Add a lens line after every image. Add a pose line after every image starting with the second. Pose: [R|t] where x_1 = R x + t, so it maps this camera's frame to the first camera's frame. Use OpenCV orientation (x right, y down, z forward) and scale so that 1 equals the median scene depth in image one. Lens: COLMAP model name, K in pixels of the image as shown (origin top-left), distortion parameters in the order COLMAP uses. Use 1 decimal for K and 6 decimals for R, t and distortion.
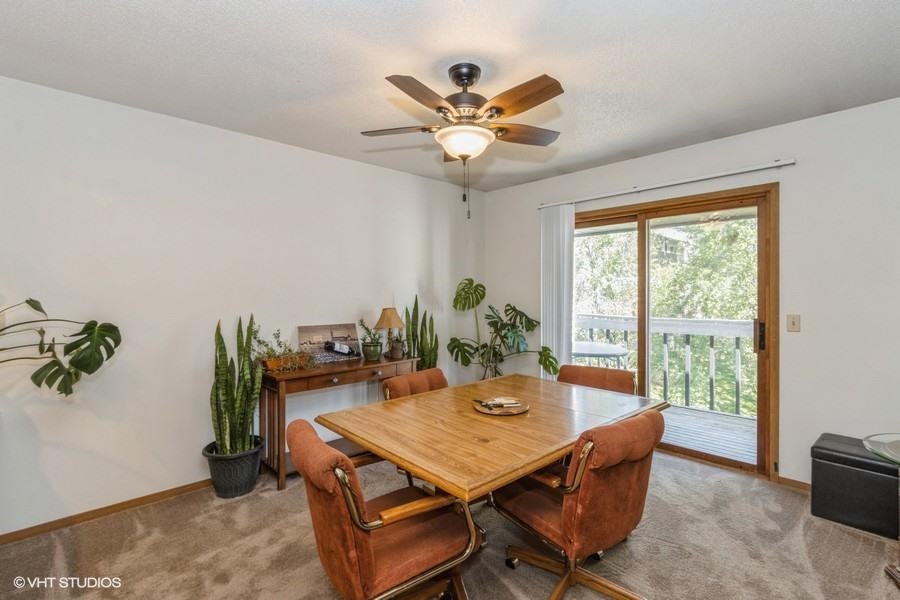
lens RADIAL K [[422.9, 0, 447.7], [0, 422.9, 298.2], [0, 0, 1]] dist [0.001985, 0.000435]
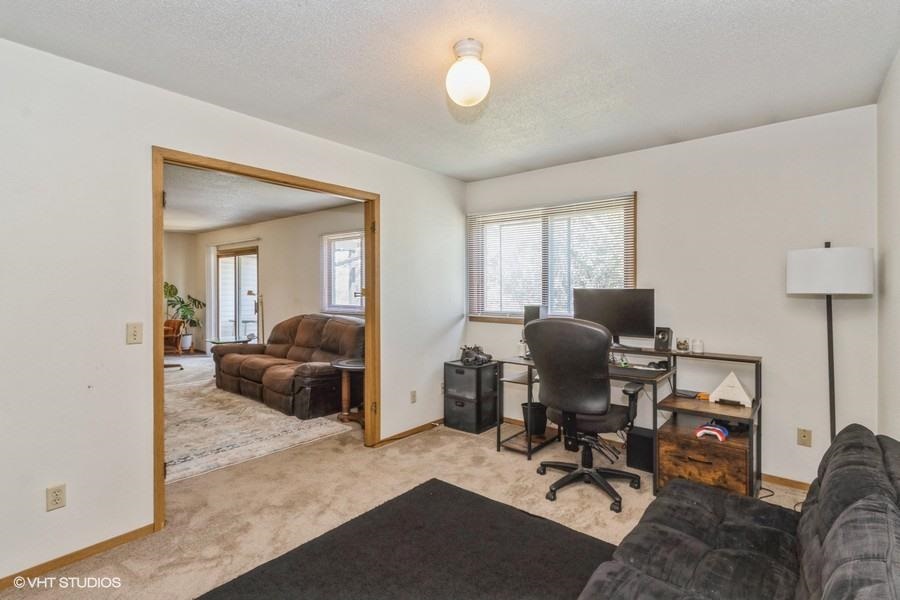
lens RADIAL K [[434.5, 0, 452.1], [0, 434.5, 292.1], [0, 0, 1]] dist [0.005722, -0.000082]
pose [[0.991151, -0.001330, 0.132732, 1.592609], [0.001333, 0.999999, 0.000065, 0.002596], [-0.132732, 0.000112, 0.991152, -1.720803]]
